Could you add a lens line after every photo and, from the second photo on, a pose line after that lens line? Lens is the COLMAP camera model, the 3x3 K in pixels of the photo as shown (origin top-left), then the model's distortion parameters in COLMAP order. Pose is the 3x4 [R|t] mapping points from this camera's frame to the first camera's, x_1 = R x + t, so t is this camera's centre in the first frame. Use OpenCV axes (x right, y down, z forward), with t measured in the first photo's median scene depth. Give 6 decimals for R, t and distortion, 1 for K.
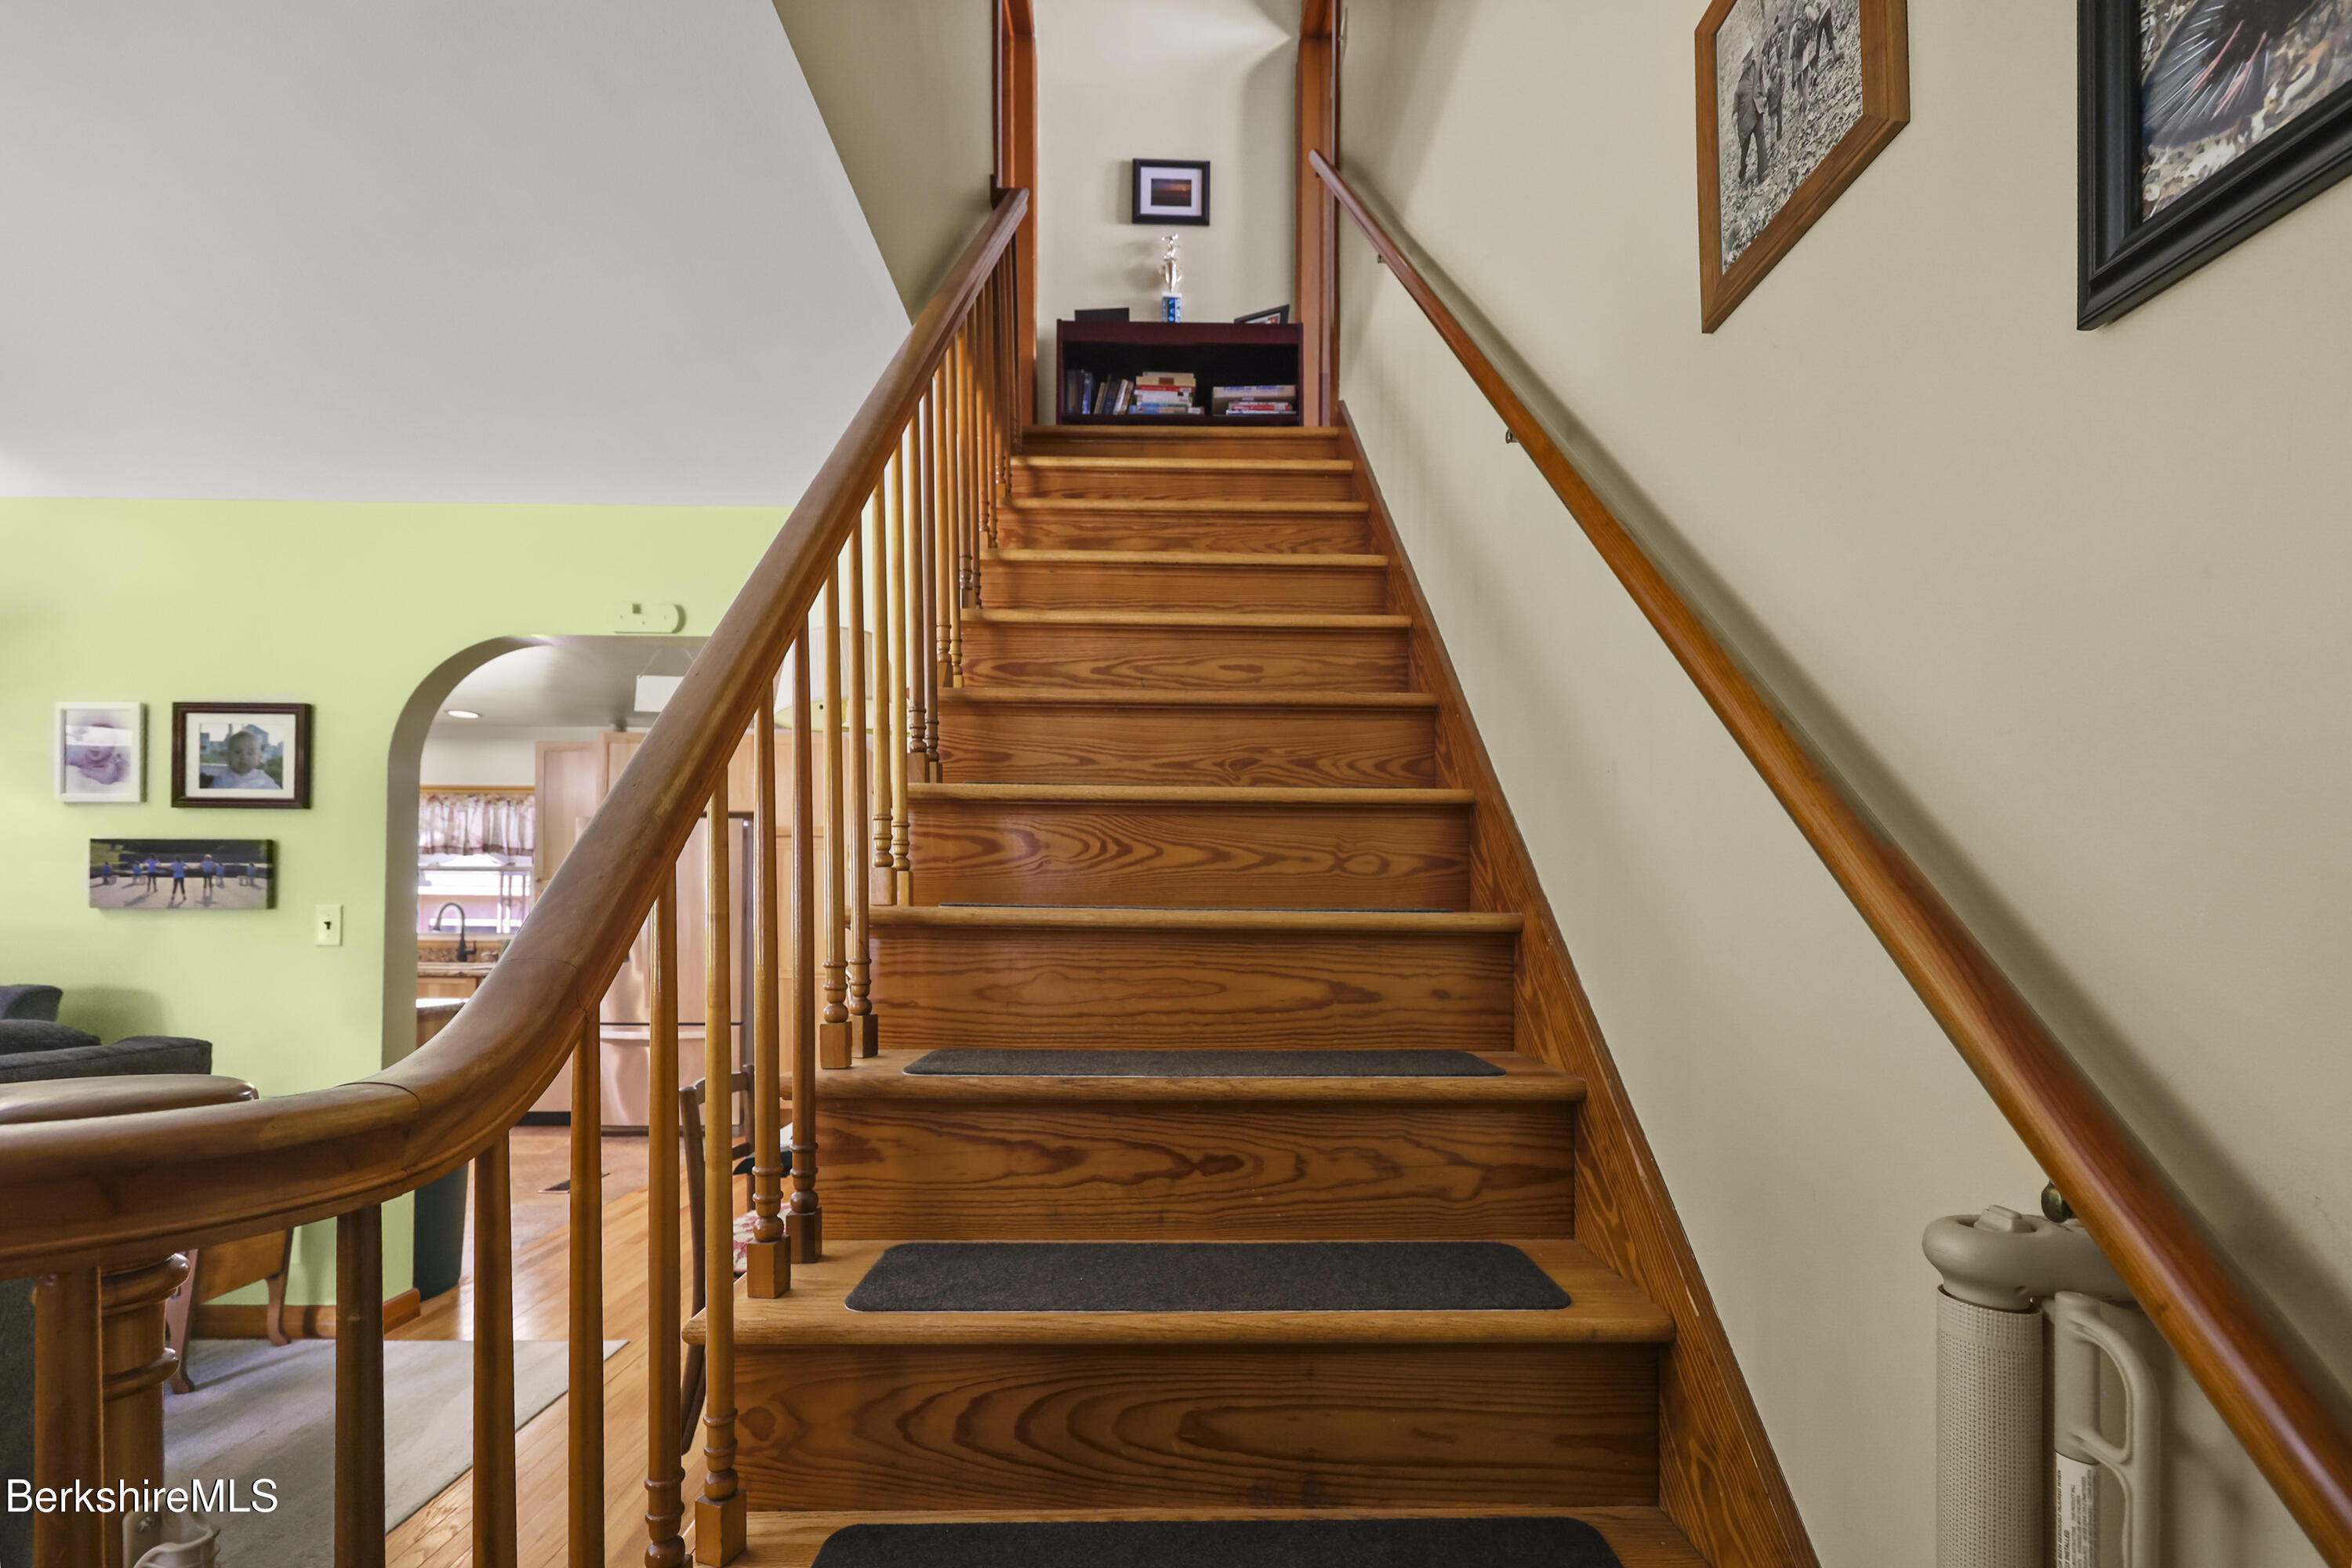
lens RADIAL K [[989.0, 0, 1172.4], [0, 989.0, 900.2], [0, 0, 1]] dist [0.000678, -0.000207]
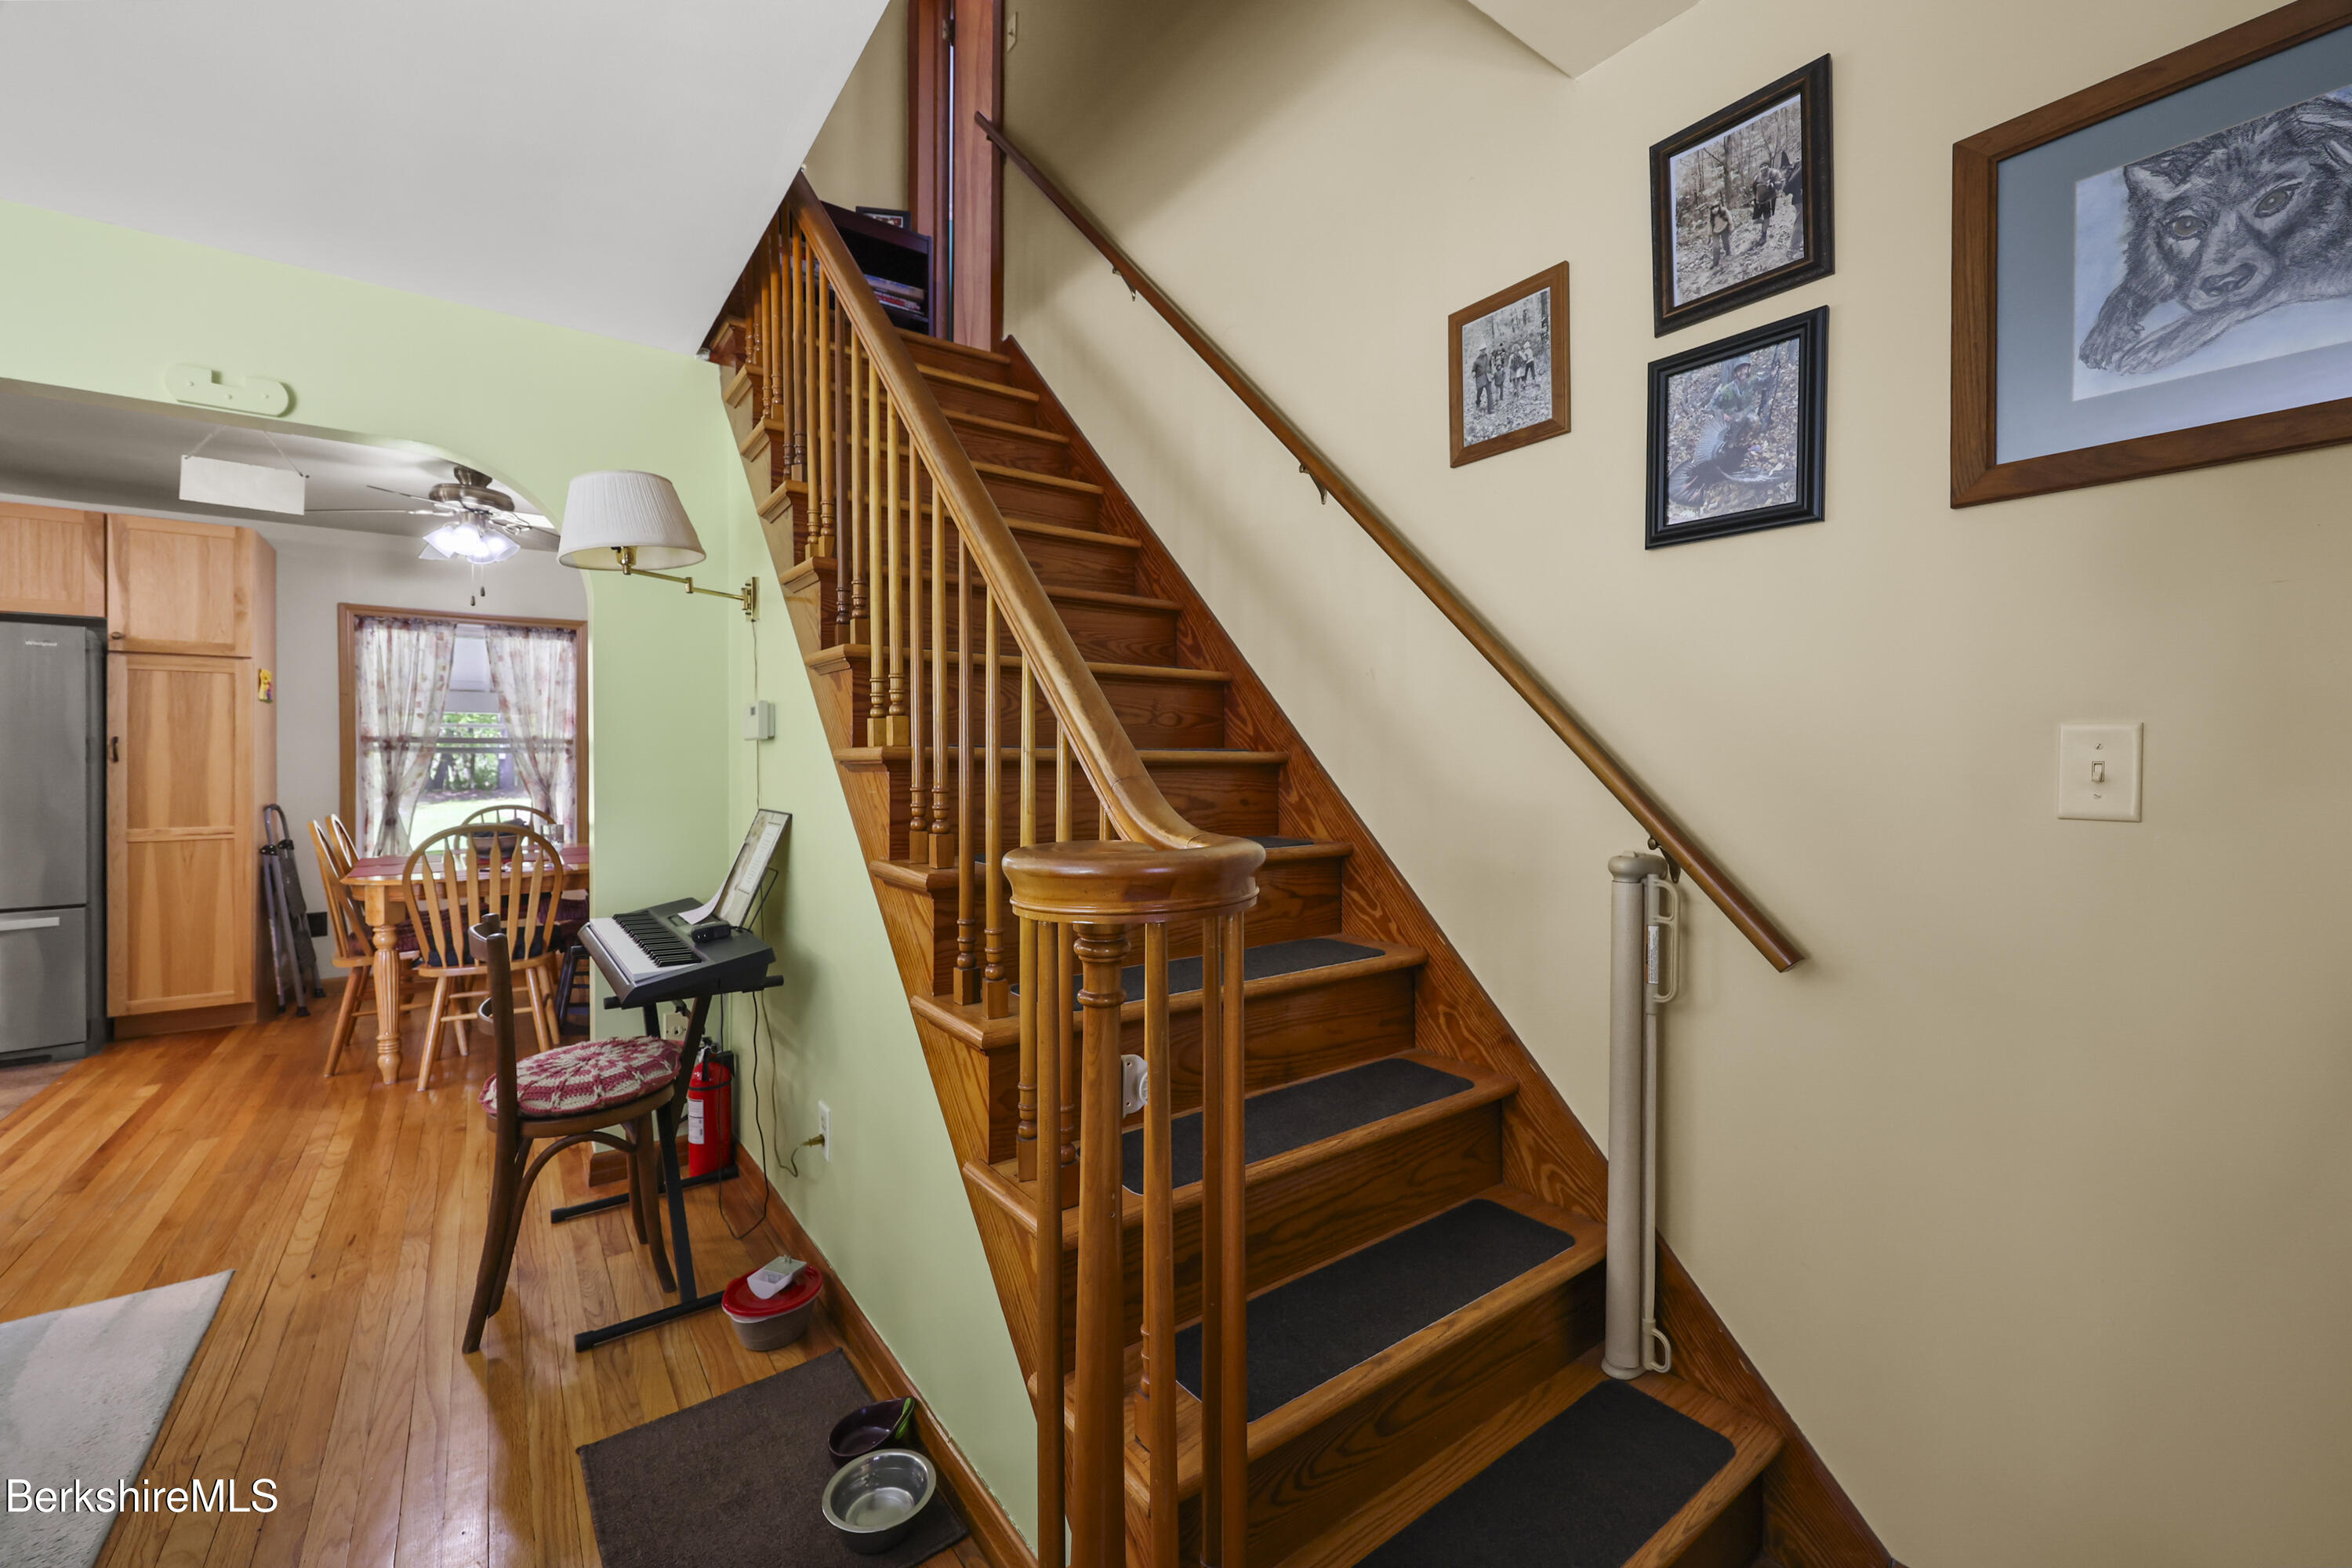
lens RADIAL K [[956.3, 0, 1179.2], [0, 956.3, 768.9], [0, 0, 1]] dist [-0.001512, 0.000412]
pose [[0.812703, -0.009893, 0.582594, -0.757130], [-0.005702, 0.999673, 0.024930, 0.003271], [-0.582651, -0.023583, 0.812381, -0.206900]]
